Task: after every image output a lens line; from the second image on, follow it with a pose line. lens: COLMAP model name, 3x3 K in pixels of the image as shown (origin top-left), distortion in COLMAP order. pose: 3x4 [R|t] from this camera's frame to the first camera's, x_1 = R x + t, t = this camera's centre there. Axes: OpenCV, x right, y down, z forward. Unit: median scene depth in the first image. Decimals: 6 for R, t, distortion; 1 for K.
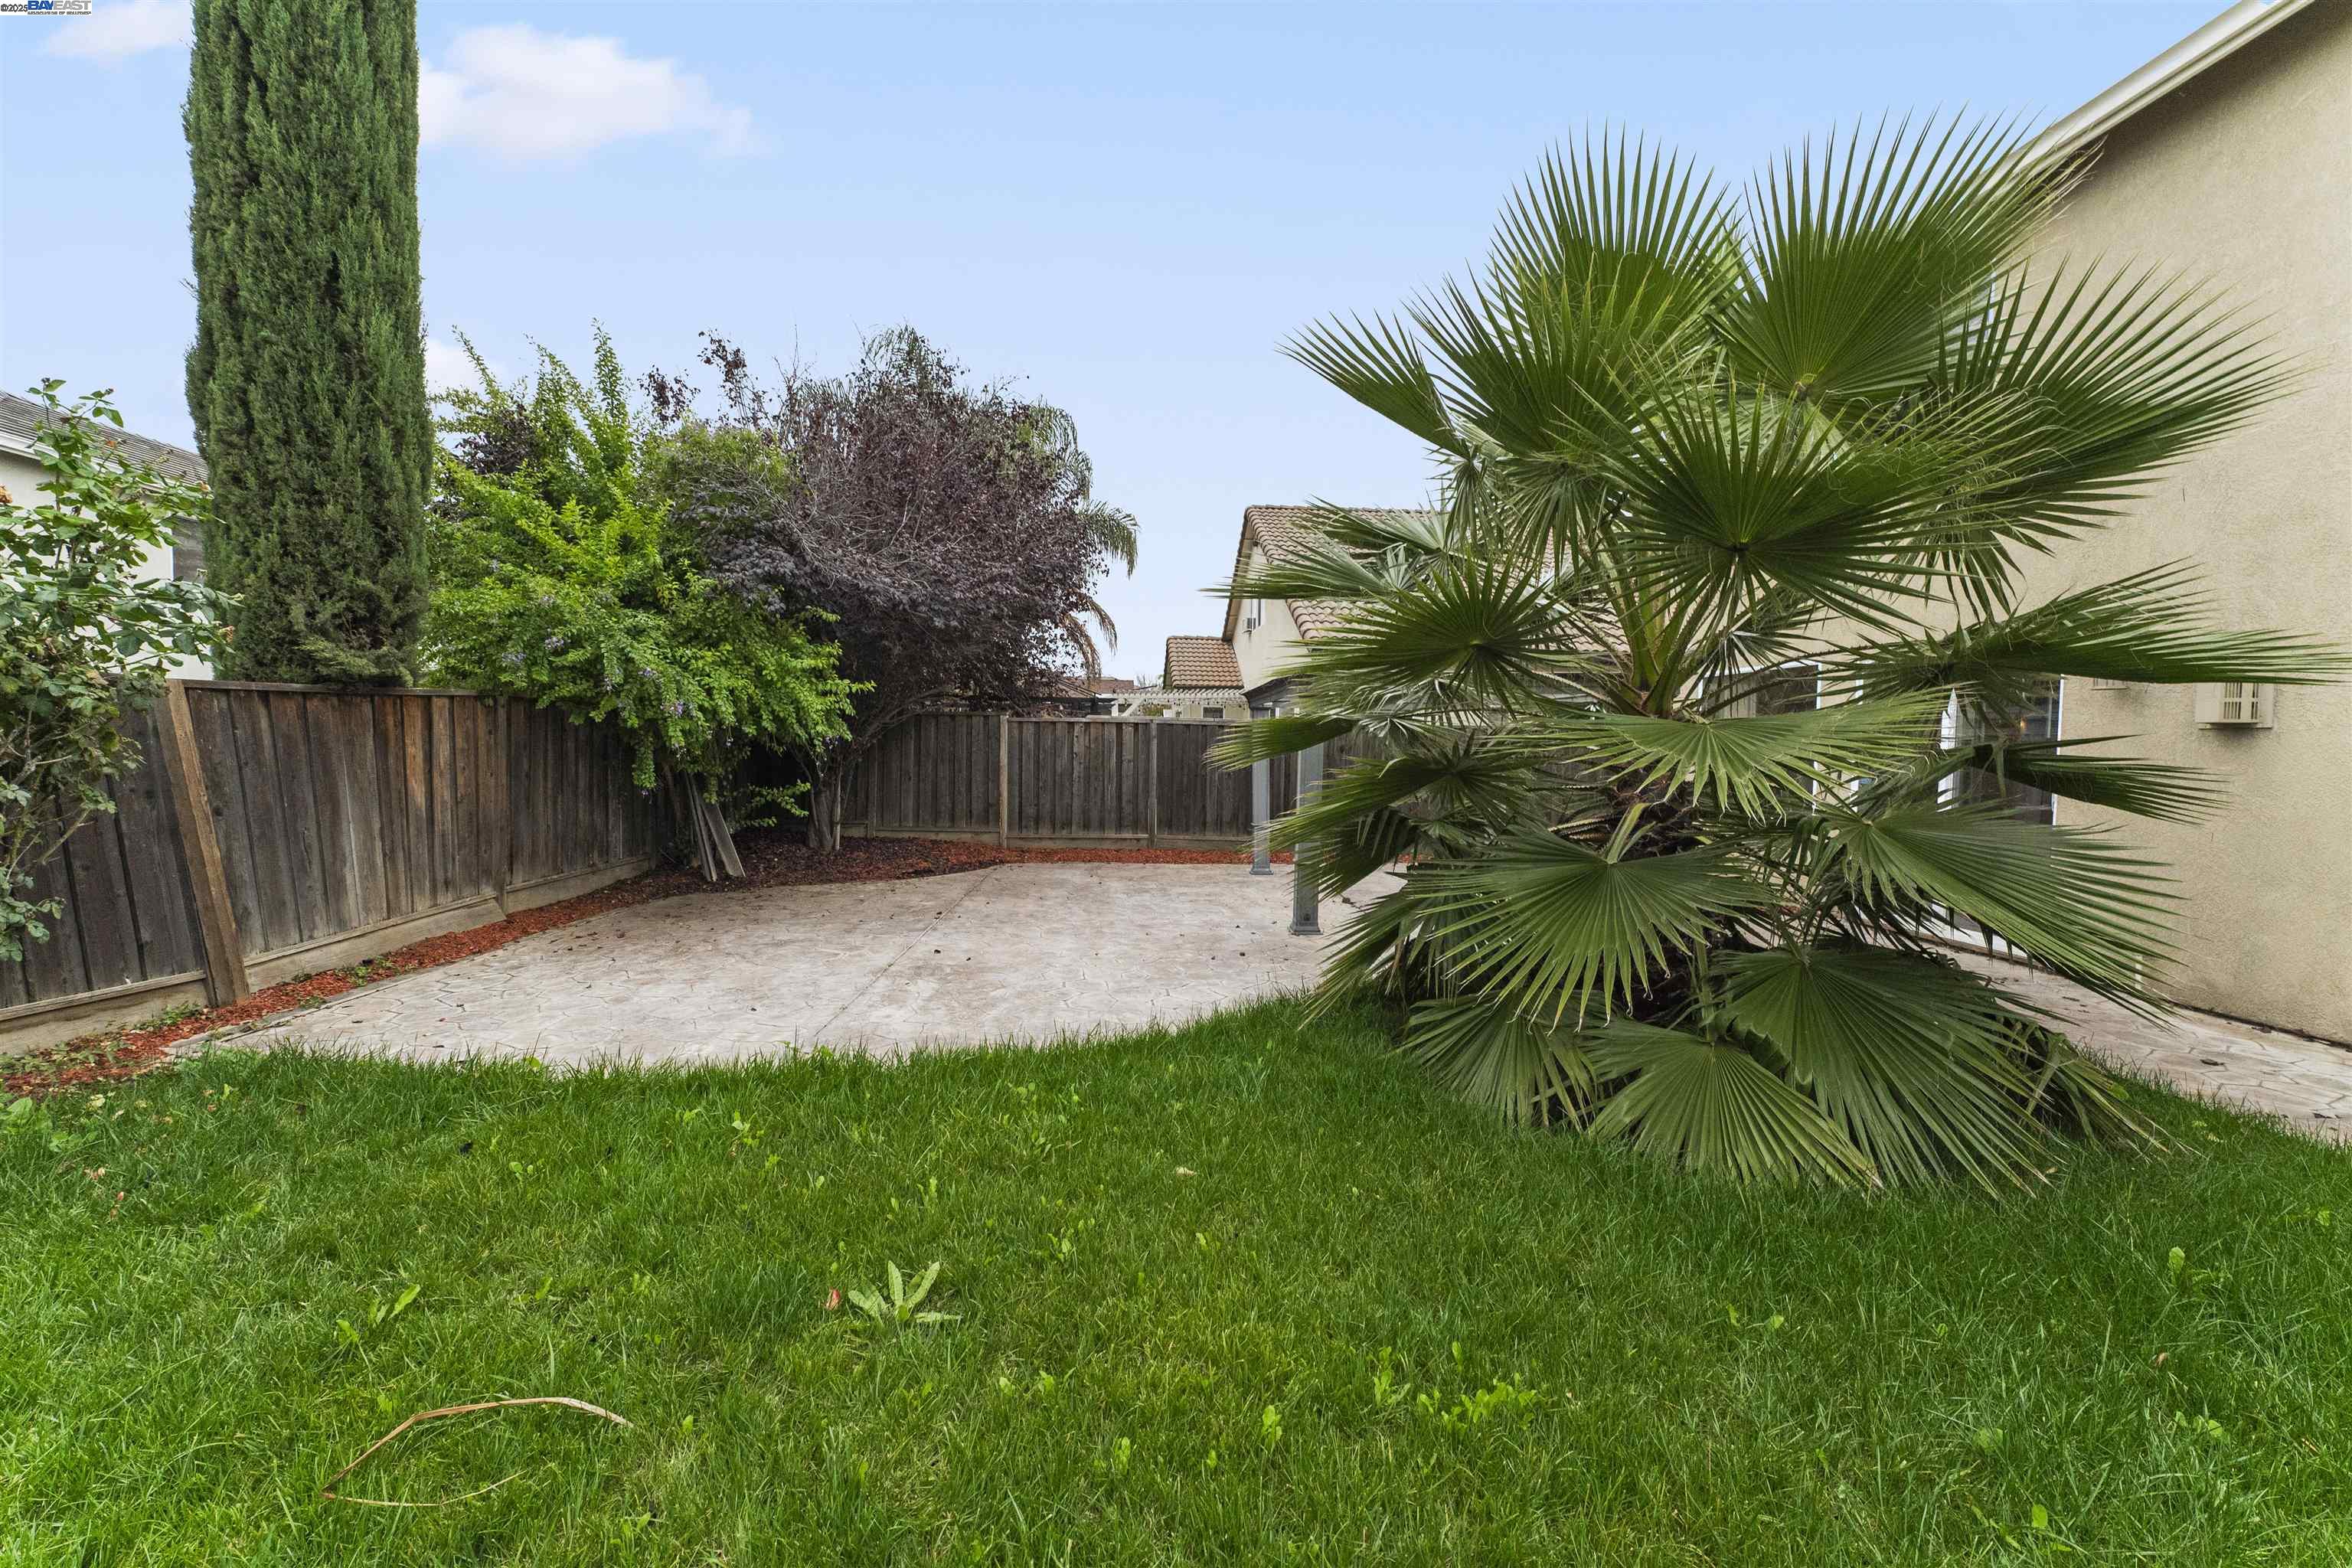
lens RADIAL K [[953.9, 0, 1170.2], [0, 953.9, 785.0], [0, 0, 1]] dist [-0.001420, -0.000428]
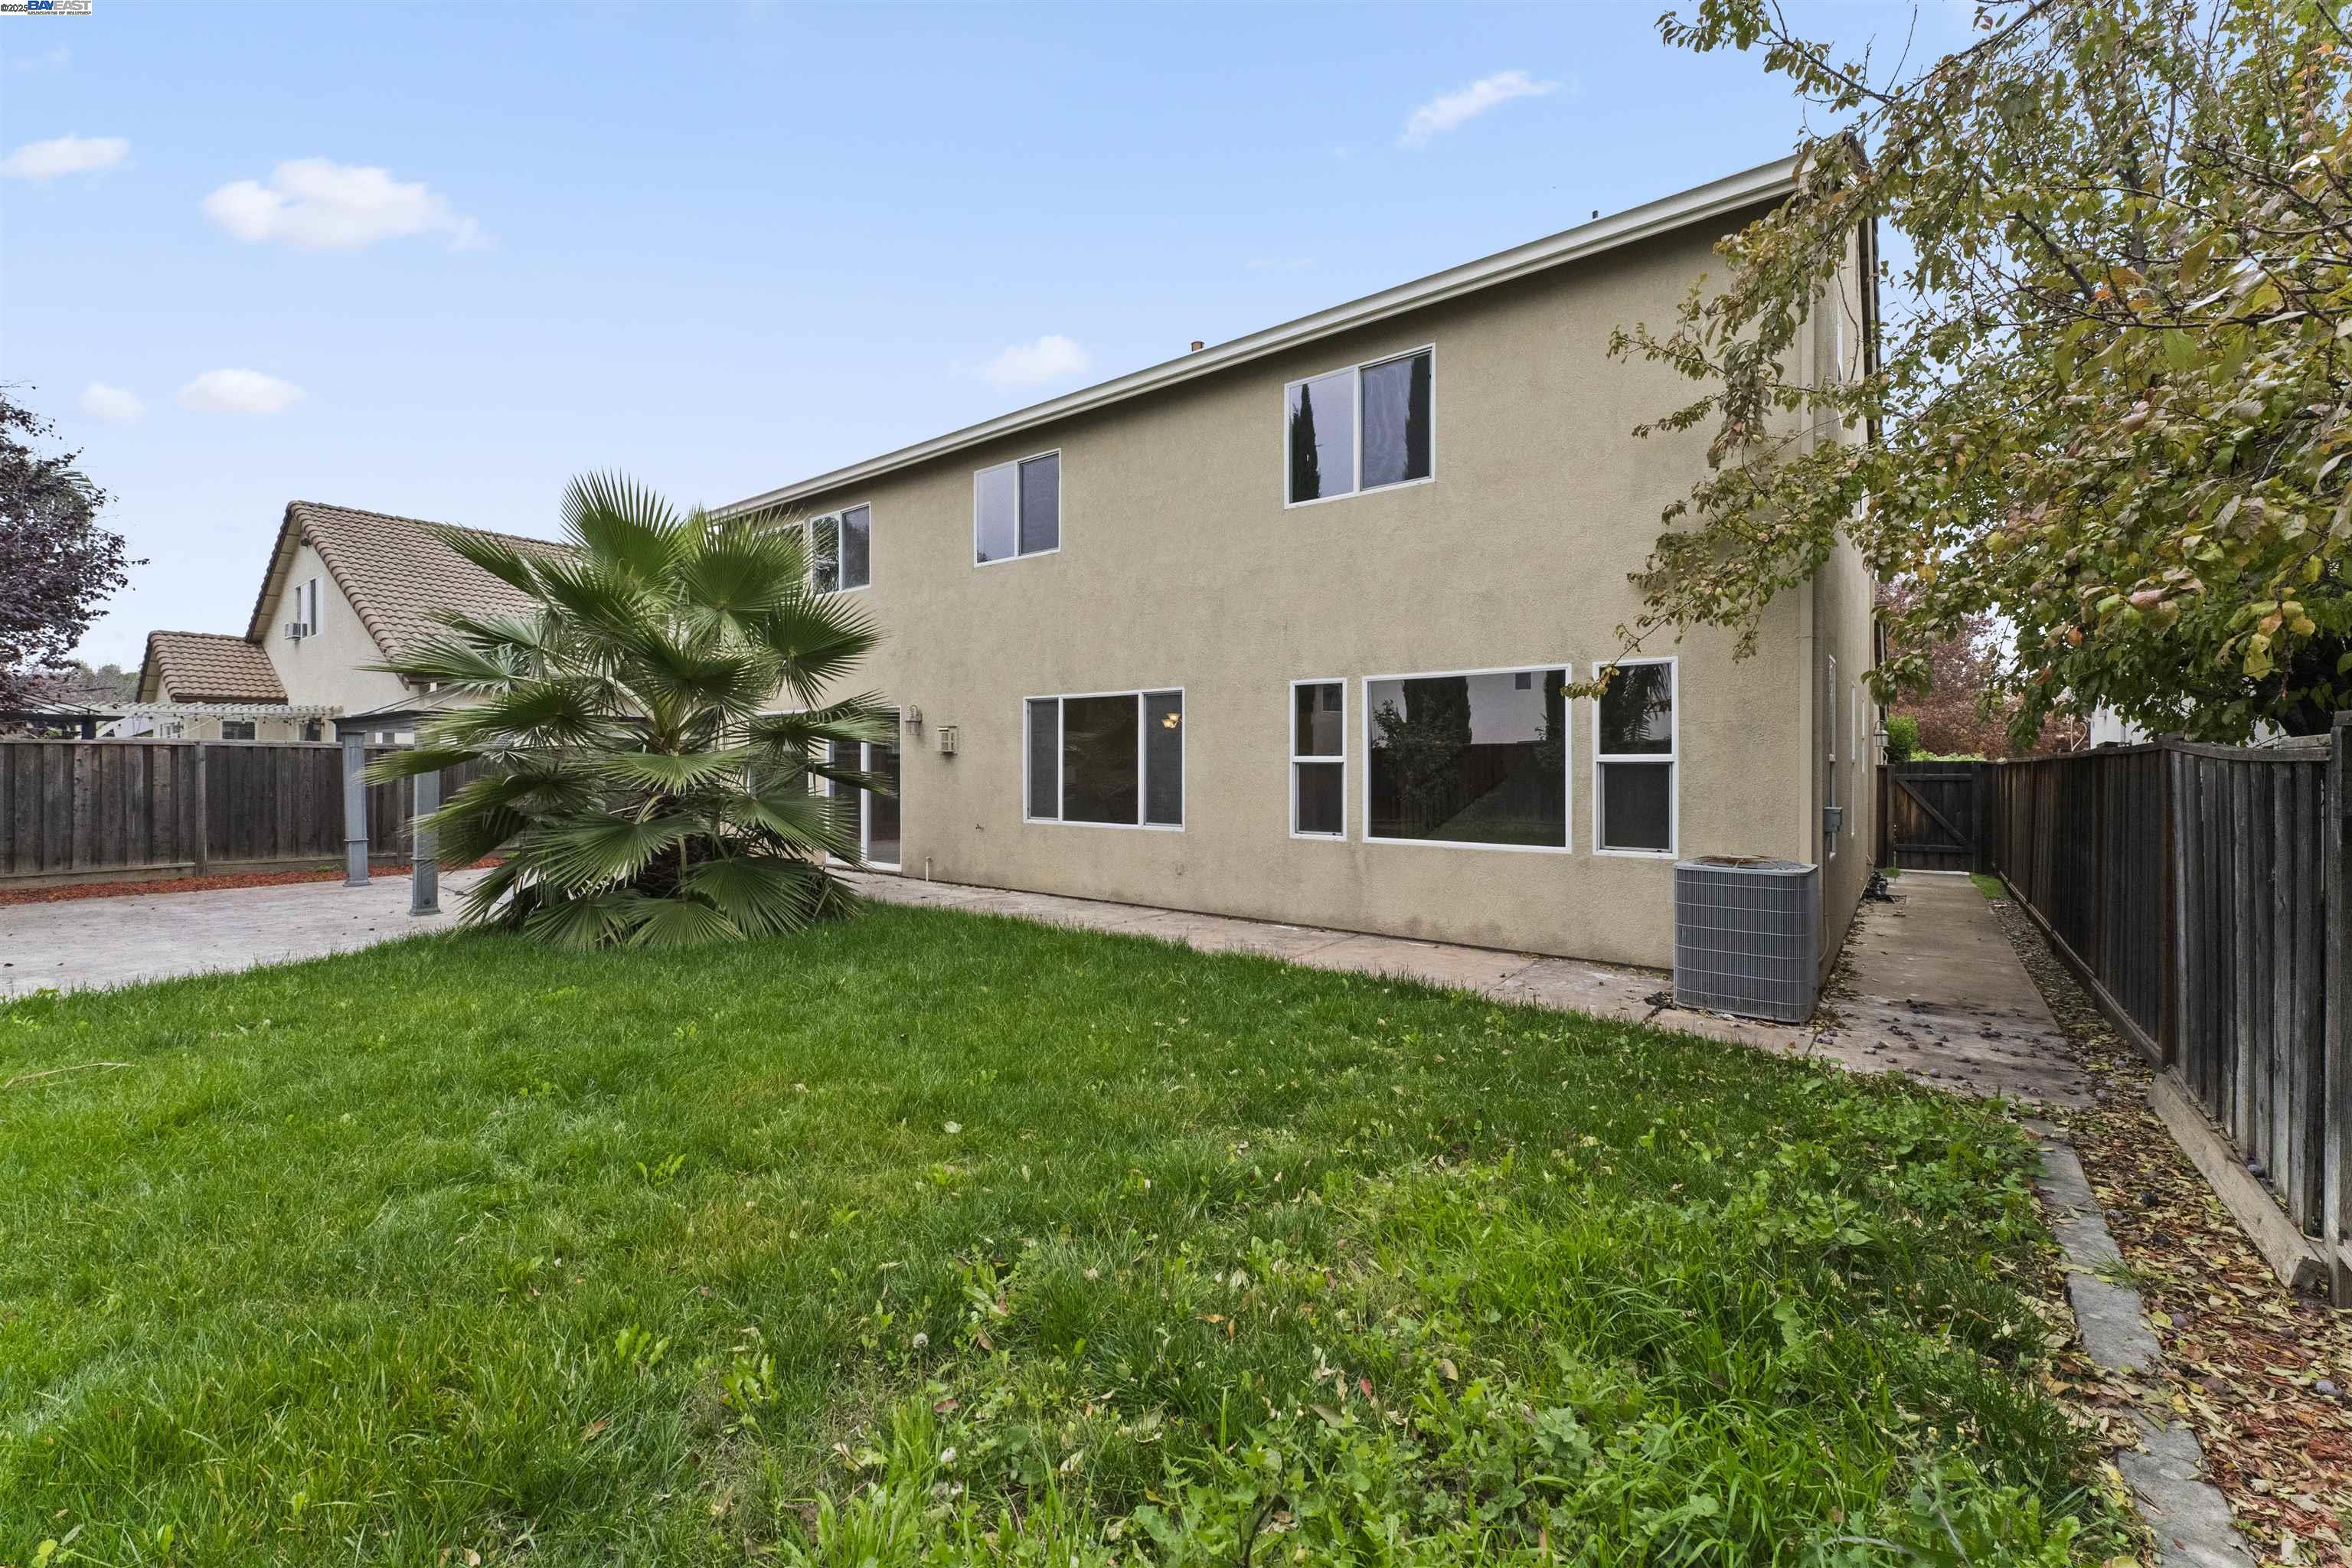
lens RADIAL K [[953.9, 0, 1171.1], [0, 953.9, 773.3], [0, 0, 1]] dist [-0.001420, -0.000428]
pose [[0.657752, -0.018993, 0.752995, -0.233411], [0.039773, 0.999163, -0.009539, 0.027552], [-0.752184, 0.036223, 0.657957, -0.877917]]
